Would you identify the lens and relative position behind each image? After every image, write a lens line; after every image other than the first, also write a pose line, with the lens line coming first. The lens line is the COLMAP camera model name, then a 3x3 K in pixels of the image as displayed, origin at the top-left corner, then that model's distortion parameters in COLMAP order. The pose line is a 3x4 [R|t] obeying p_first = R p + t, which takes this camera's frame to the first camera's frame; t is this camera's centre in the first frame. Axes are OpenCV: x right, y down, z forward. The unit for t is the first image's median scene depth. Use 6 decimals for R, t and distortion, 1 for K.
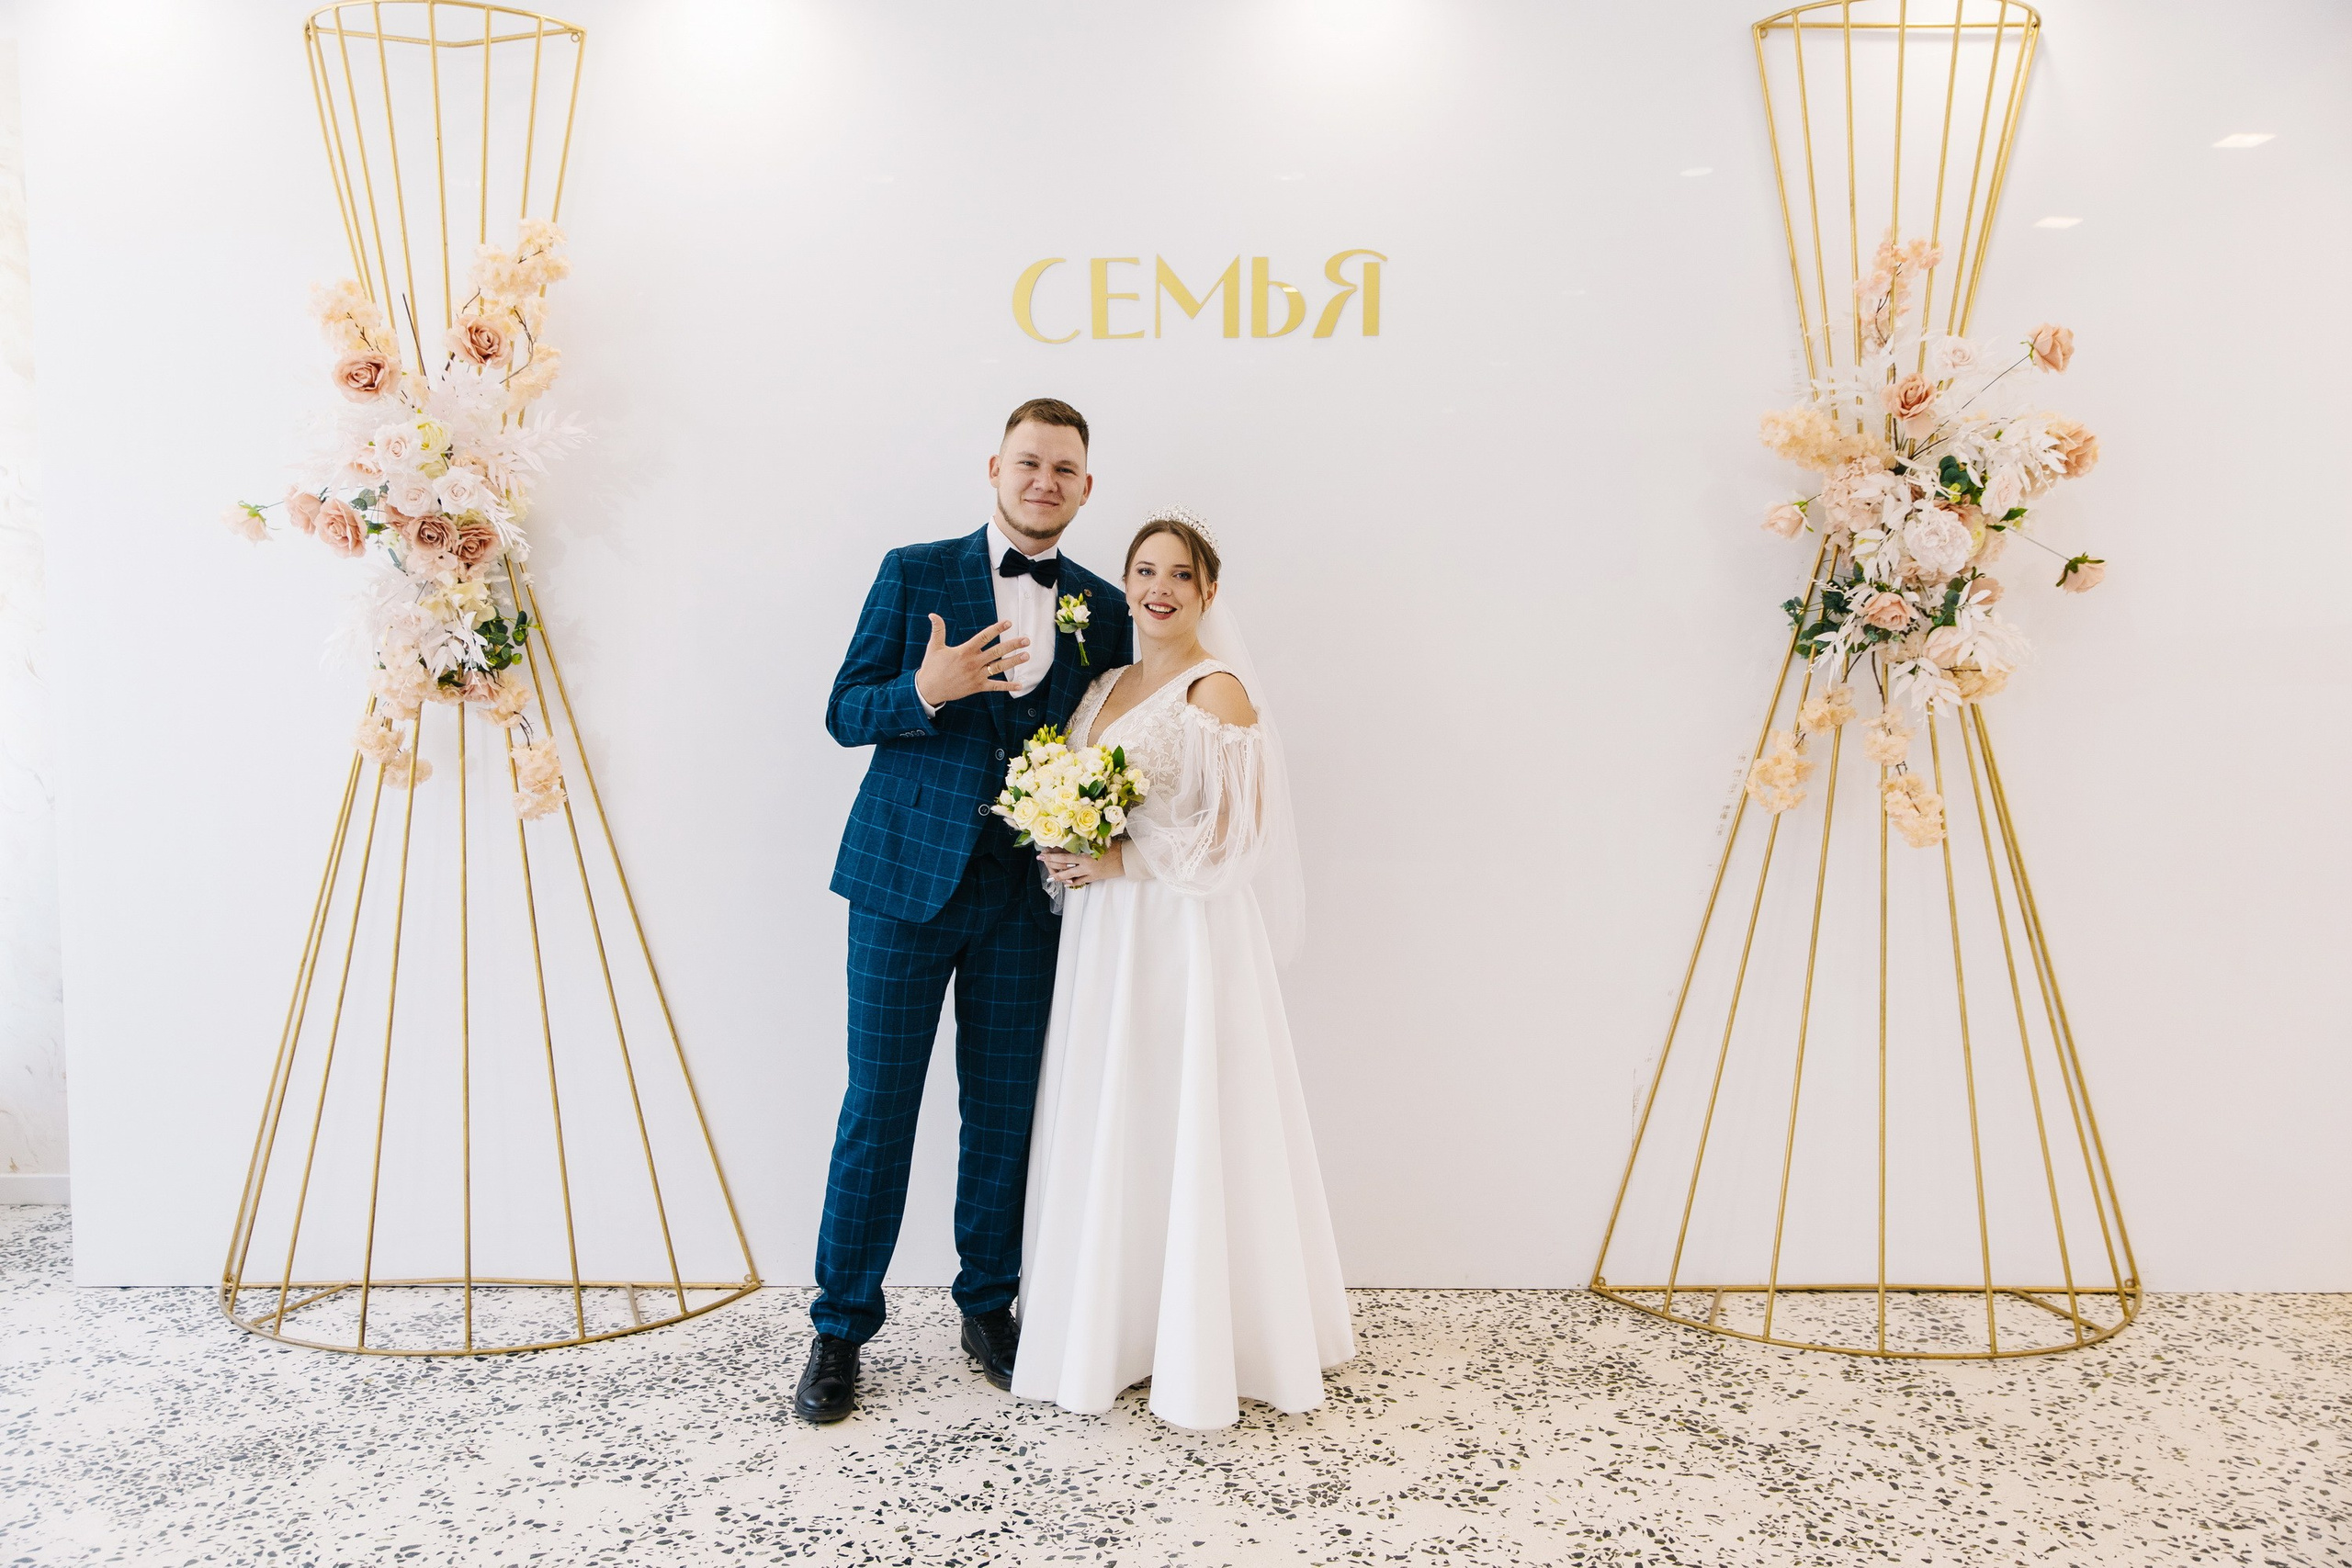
lens RADIAL K [[1985.0, 0, 1164.8], [0, 1985.0, 774.6], [0, 0, 1]] dist [0.075591, -0.016357]
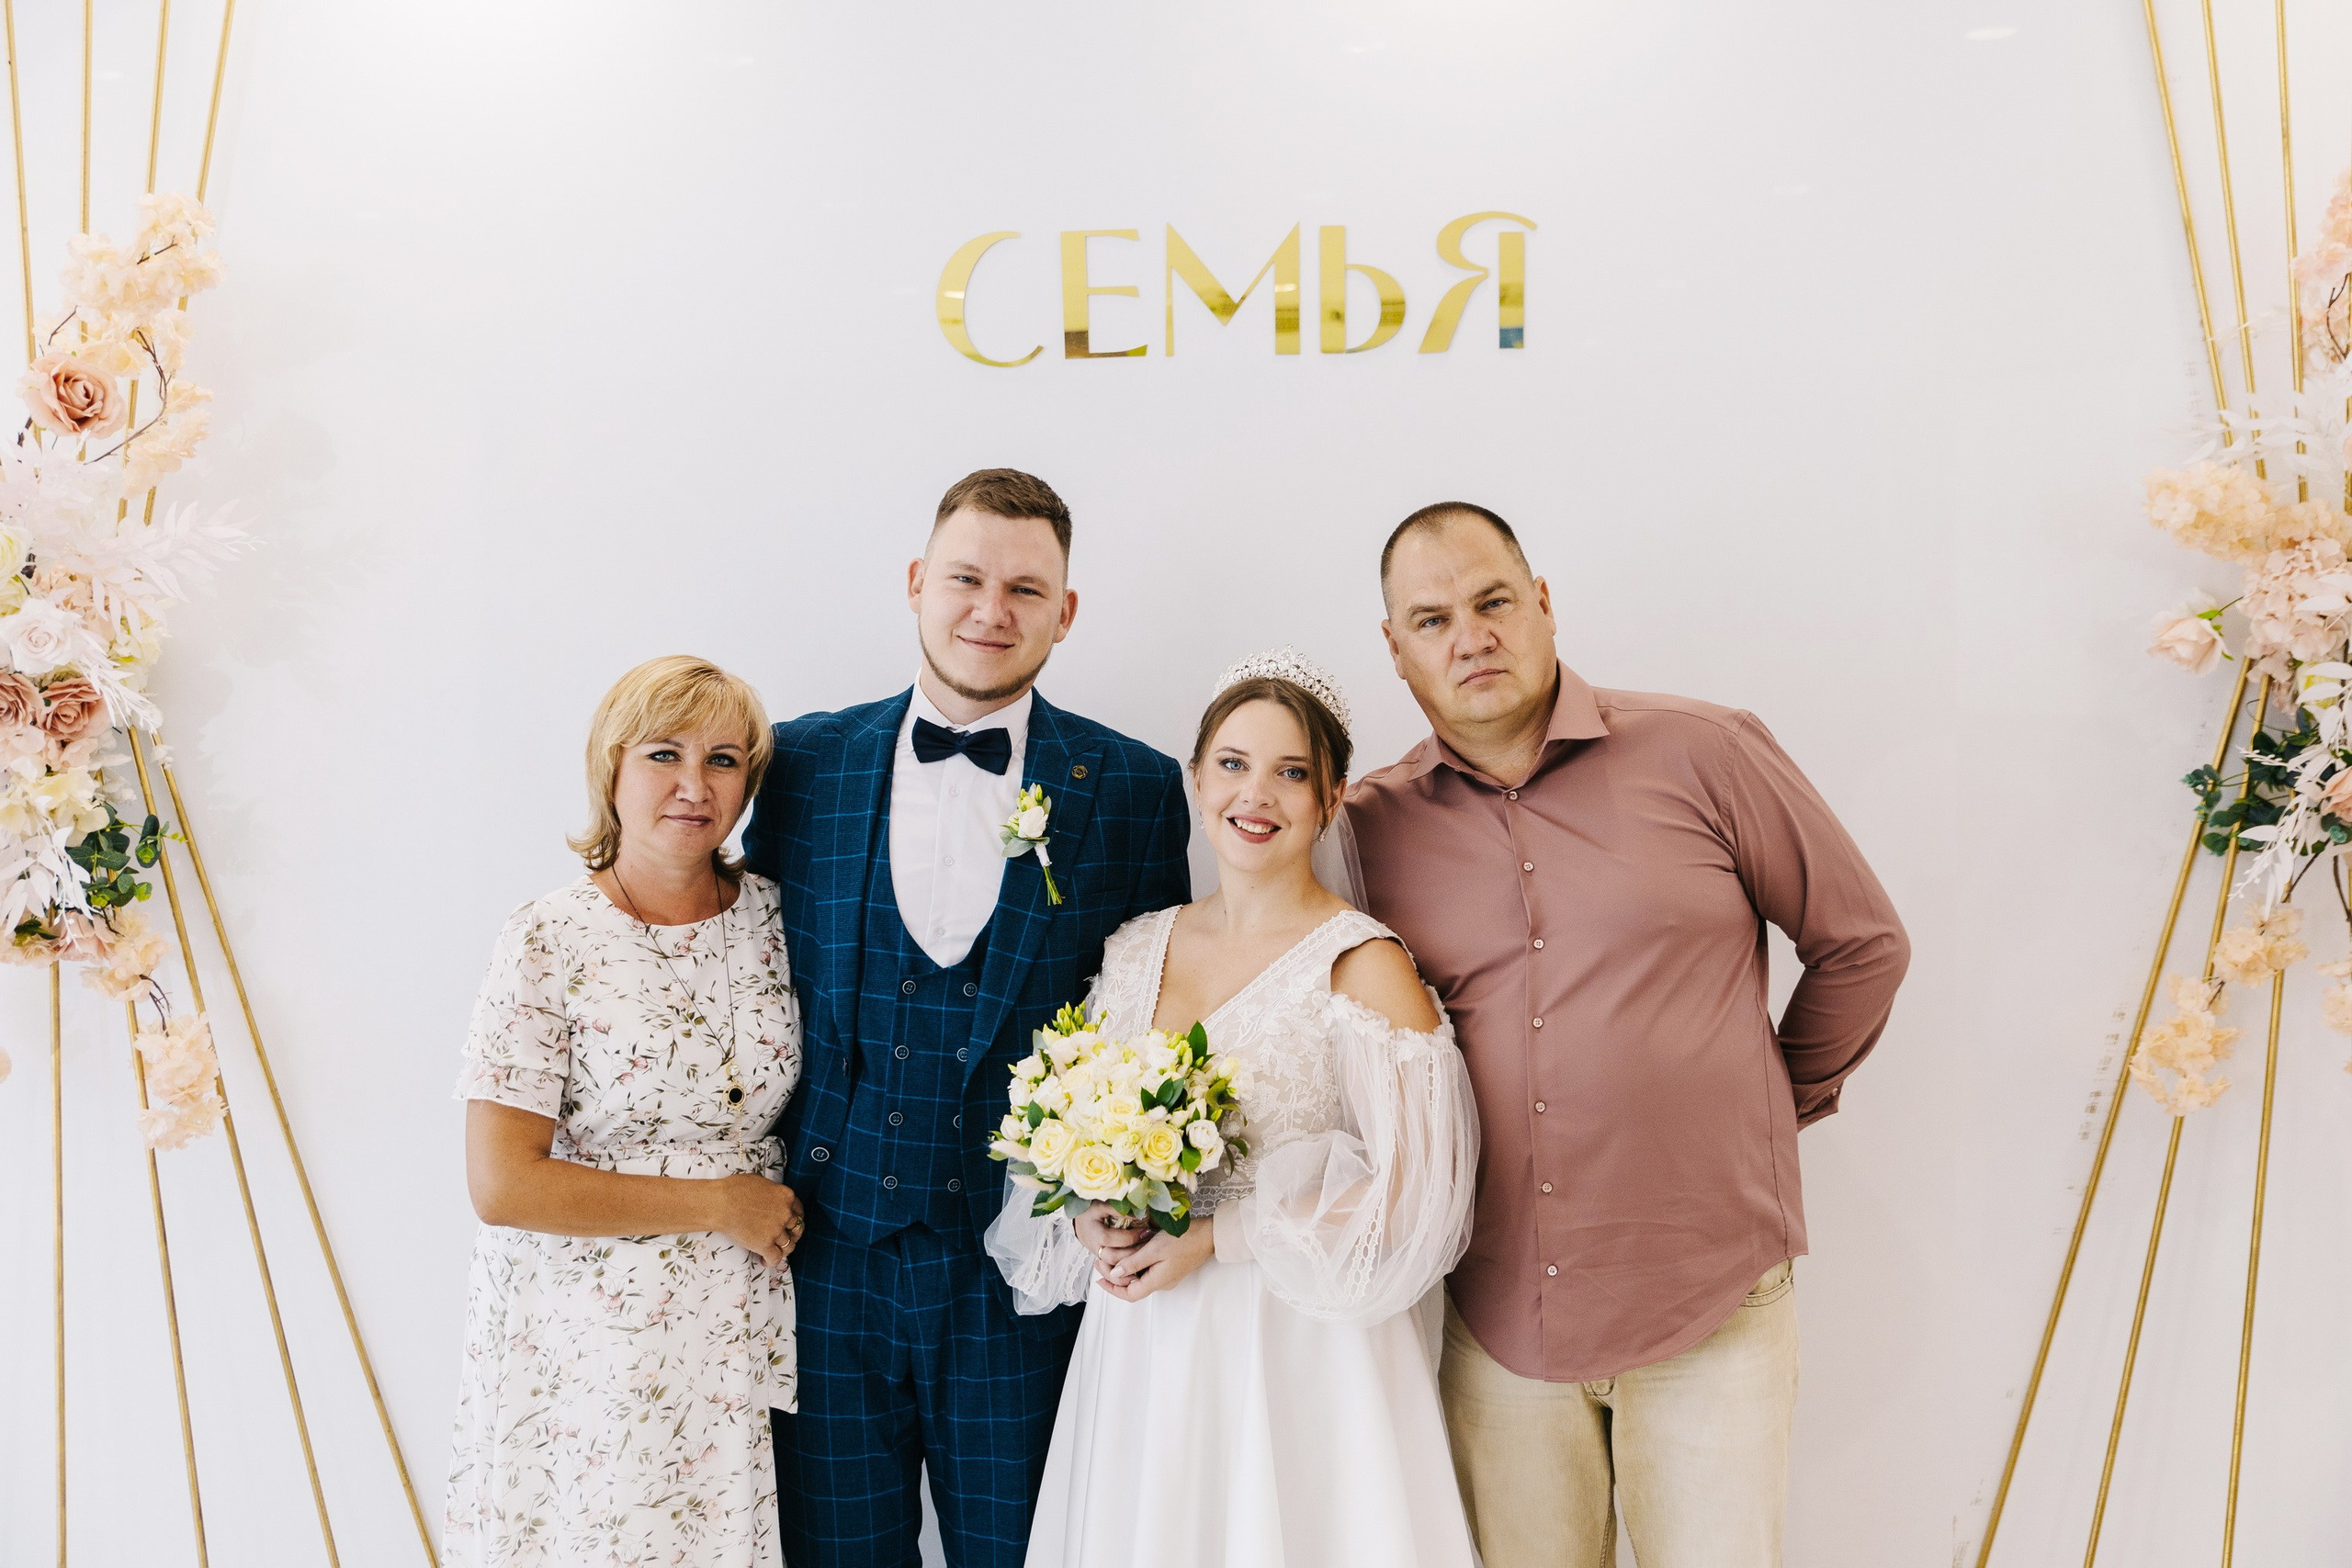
lens RADIAL K [[2936.7, 0, 1170.4], [0, 2936.7, 842.4], [0, 0, 1]] dist [0.055879, 0.000000]
pose [[0.999912, -0.013042, -0.002543, -0.003164], [0.013008, 0.999832, -0.012906, -0.058637], [0.002711, 0.012871, 0.999913, 0.087041]]
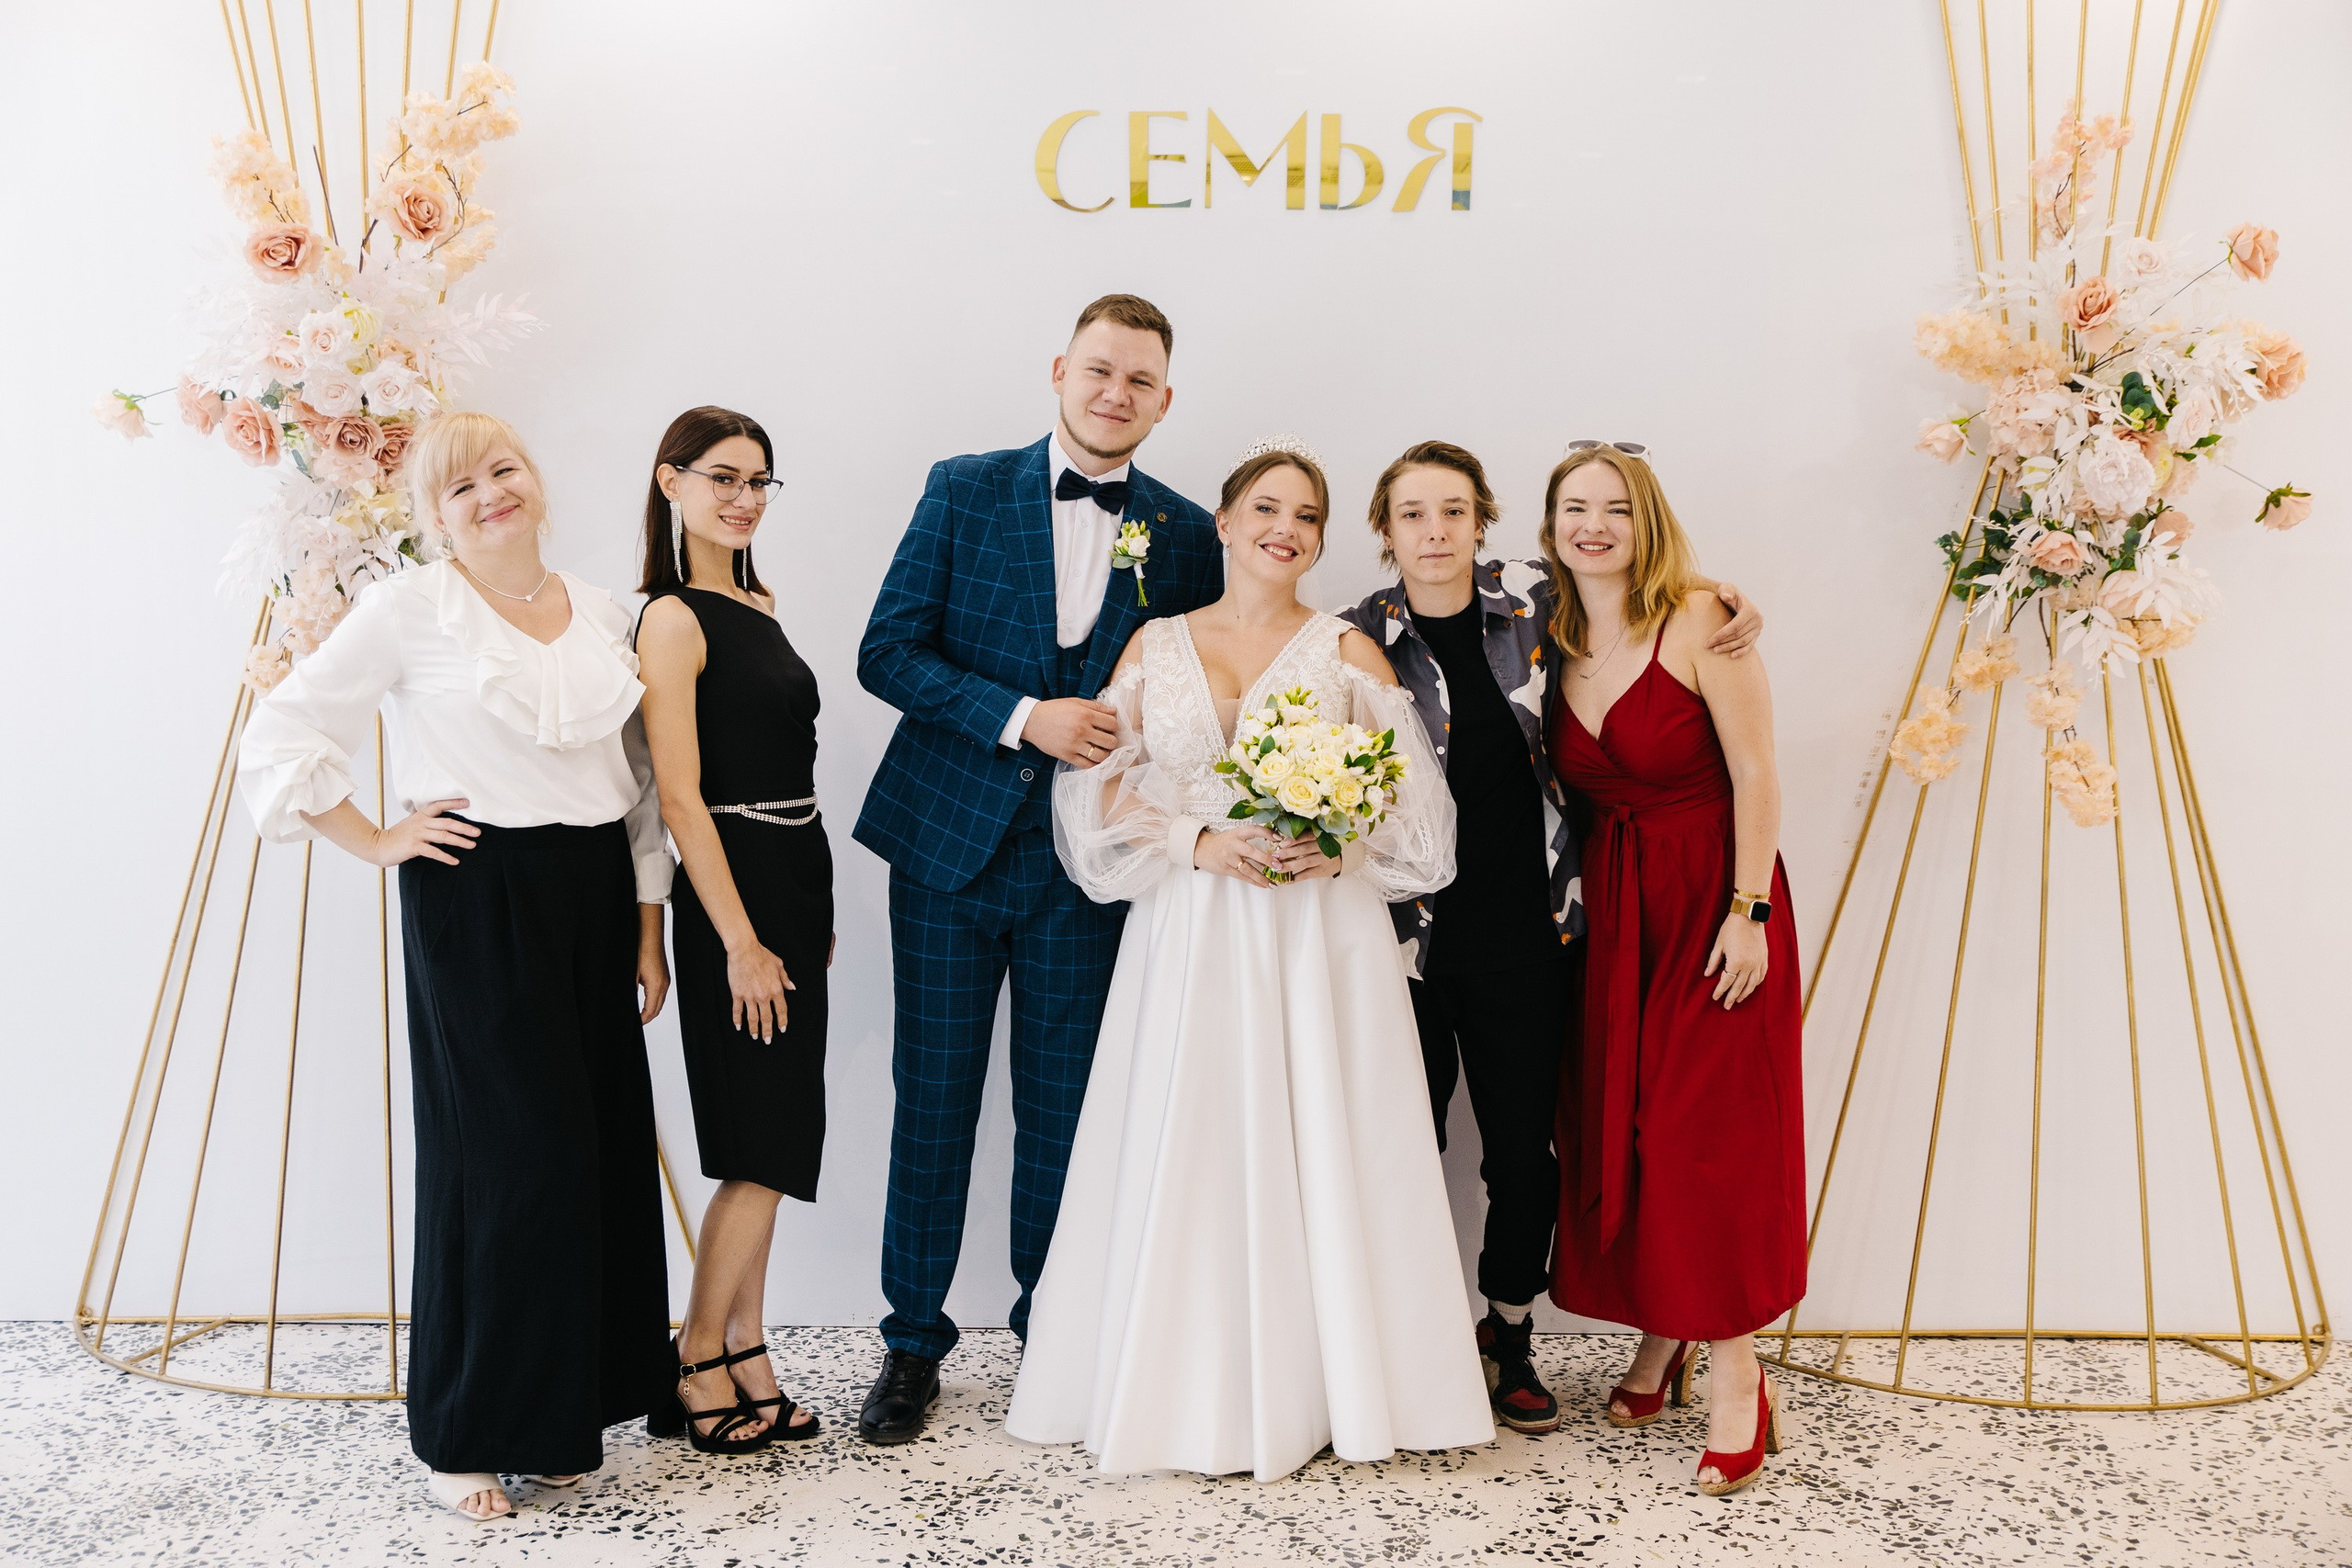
lens RADIAL K [[2752.3, 0, 1184.2], [0, 2752.3, 779.0], [0, 0, 1]] dist [0.093894, 0.000000]
pose [[0.999461, 0.011557, 0.030711, -0.049318], [-0.012842, 0.999035, 0.042006, -0.029482], [-0.030196, -0.042378, 0.998645, -0.182522]]
